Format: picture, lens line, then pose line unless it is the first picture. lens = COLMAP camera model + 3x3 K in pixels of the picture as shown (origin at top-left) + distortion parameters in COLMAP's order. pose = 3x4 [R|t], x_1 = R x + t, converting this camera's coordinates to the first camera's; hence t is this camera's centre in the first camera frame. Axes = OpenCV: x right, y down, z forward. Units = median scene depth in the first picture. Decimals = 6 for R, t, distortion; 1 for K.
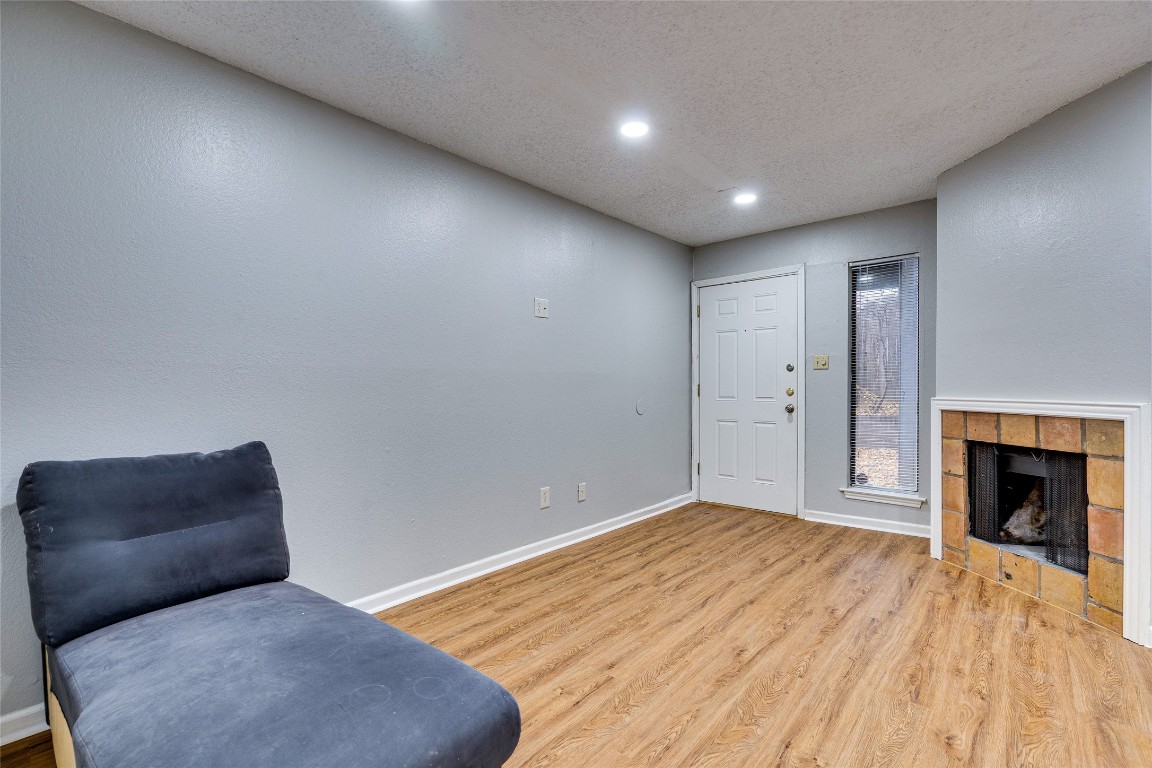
lens RADIAL K [[529.6, 0, 582.8], [0, 529.6, 387.1], [0, 0, 1]] dist [0.001058, 0.000181]
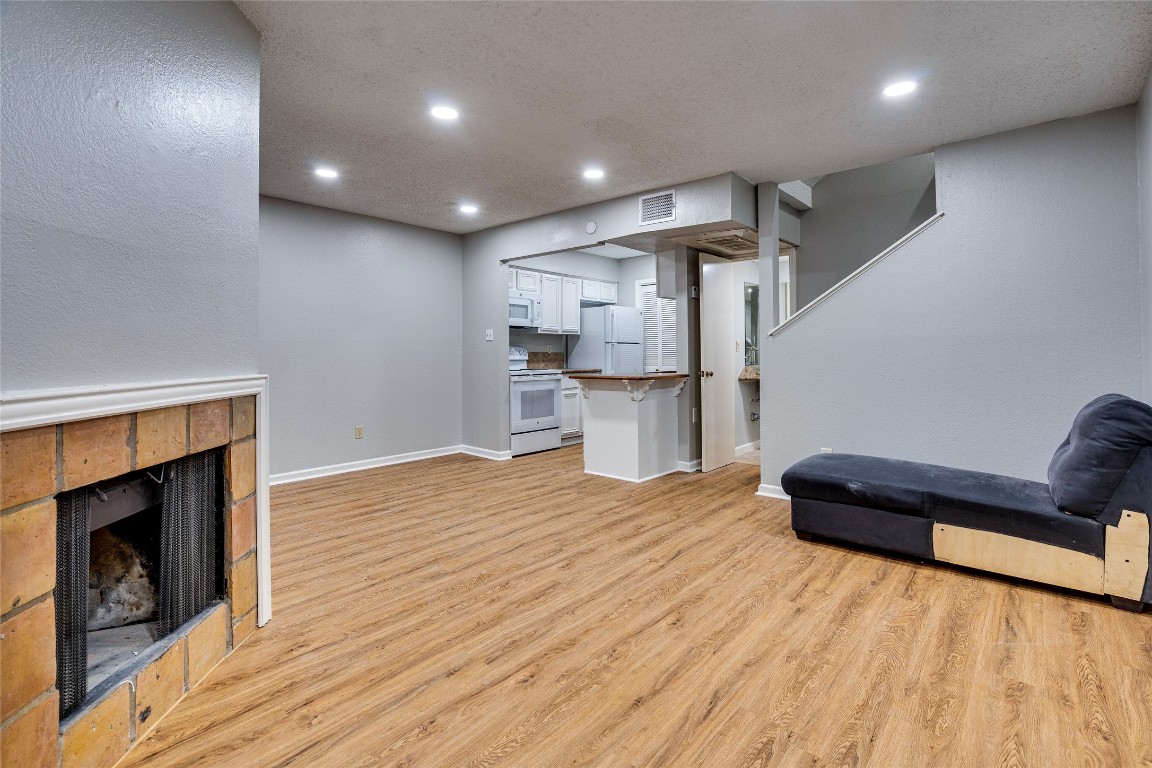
lens RADIAL K [[533.0, 0, 585.6], [0, 533.0, 343.8], [0, 0, 1]] dist [-0.001234, -0.000174]
pose [[-0.999945, 0.010503, 0.000519, 0.372885], [0.010495, 0.999855, -0.013378, -0.005226], [-0.000659, -0.013372, -0.999910, 1.620069]]
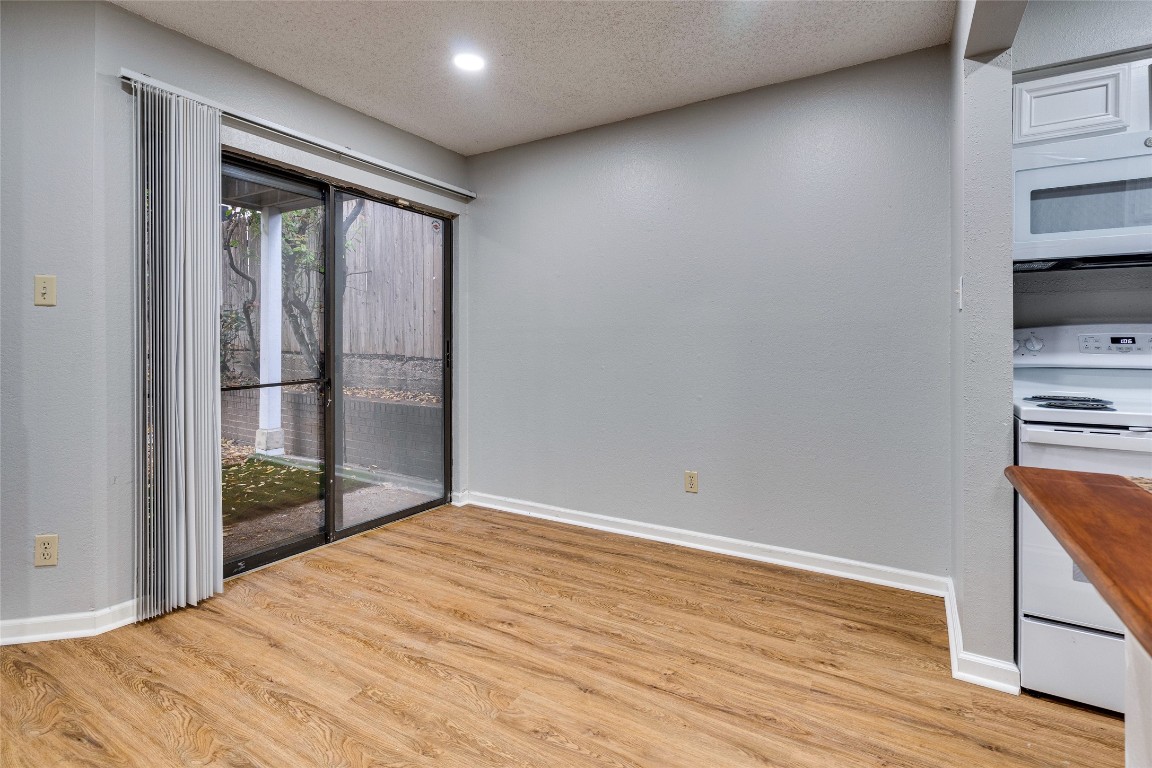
lens RADIAL K [[538.2, 0, 582.7], [0, 538.2, 343.8], [0, 0, 1]] dist [-0.002756, -0.000075]
pose [[-0.168676, 0.009643, 0.985624, 0.128411], [0.004742, 0.999949, -0.008972, 0.000425], [-0.985660, 0.003161, -0.168713, 0.155565]]
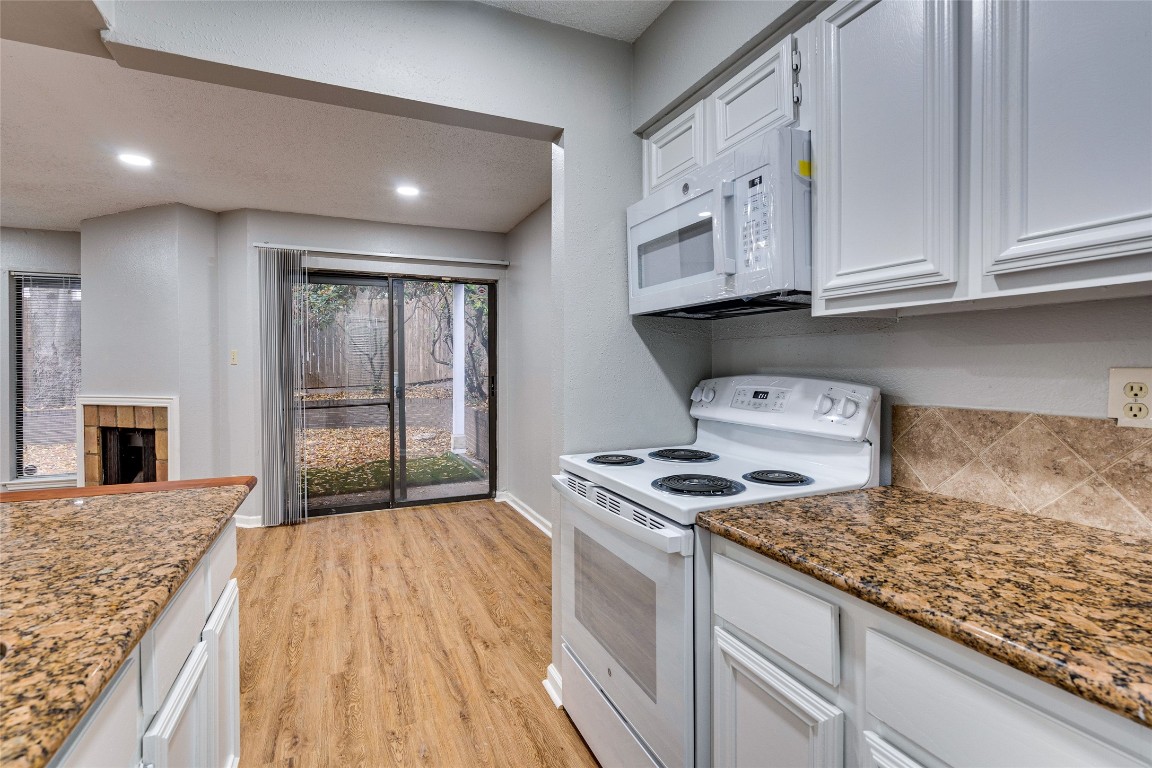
lens RADIAL K [[534.6, 0, 577.1], [0, 534.6, 371.0], [0, 0, 1]] dist [0.000045, 0.000463]
pose [[0.437230, -0.004524, 0.899339, 0.042832], [0.007054, 0.999974, 0.001601, -0.039349], [-0.899322, 0.005644, 0.437250, -0.781699]]
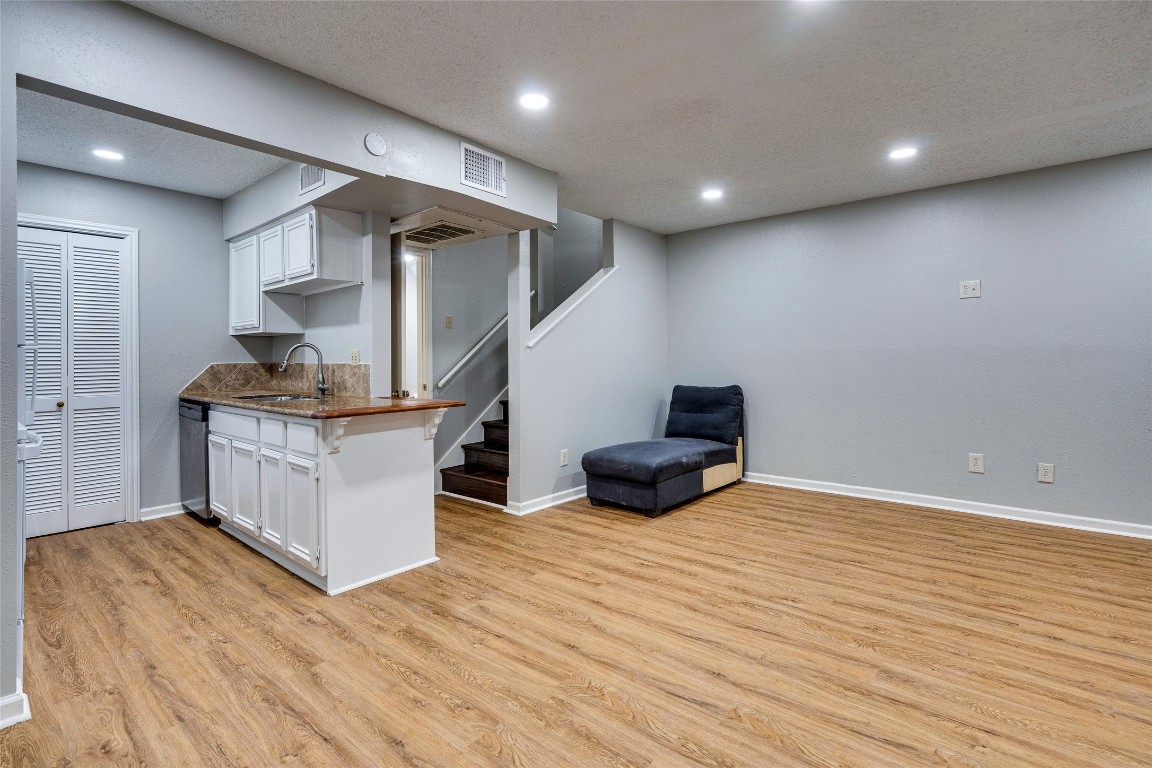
lens RADIAL K [[532.9, 0, 578.4], [0, 532.9, 355.8], [0, 0, 1]] dist [-0.000858, 0.000488]
pose [[-0.000475, -0.004124, -0.999991, 1.331105], [0.004499, 0.999981, -0.004126, -0.013683], [0.999990, -0.004501, -0.000457, 0.243438]]
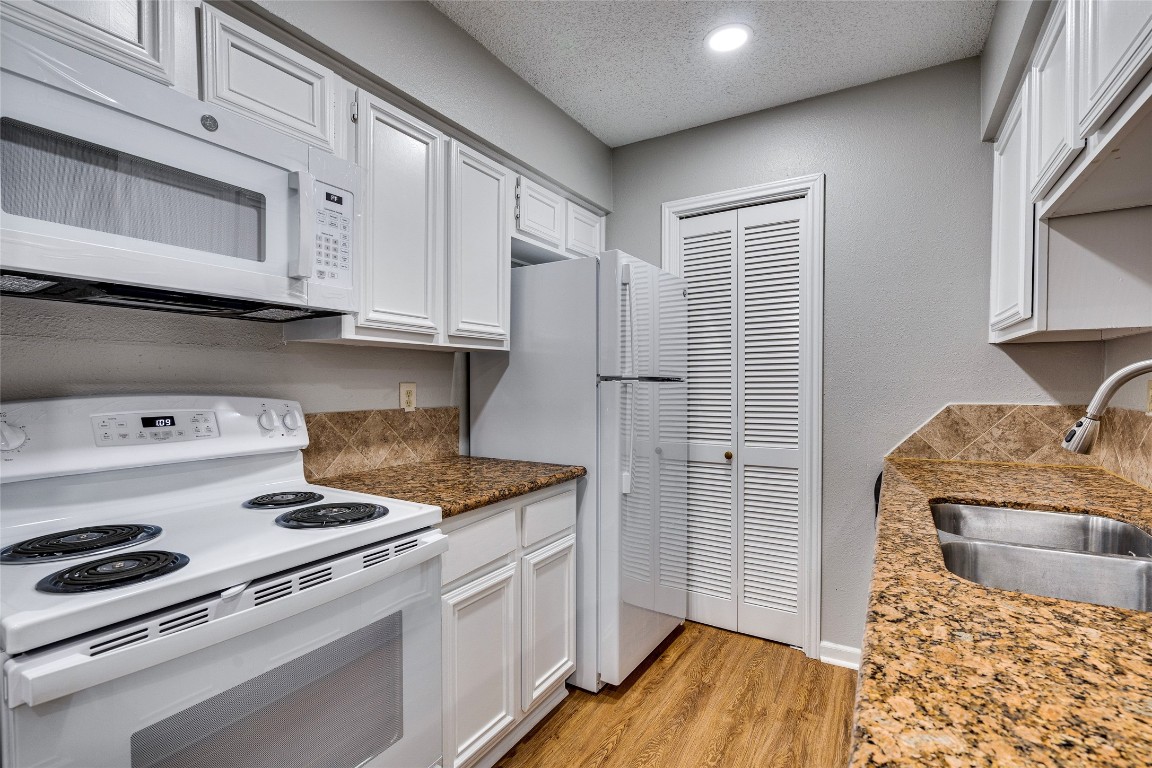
lens RADIAL K [[527.5, 0, 581.4], [0, 527.5, 398.6], [0, 0, 1]] dist [-0.000205, 0.000126]
pose [[-0.985423, 0.014472, -0.169508, 0.432563], [0.007952, 0.999204, 0.039080, -0.043700], [0.169939, 0.037162, -0.984754, -0.165133]]
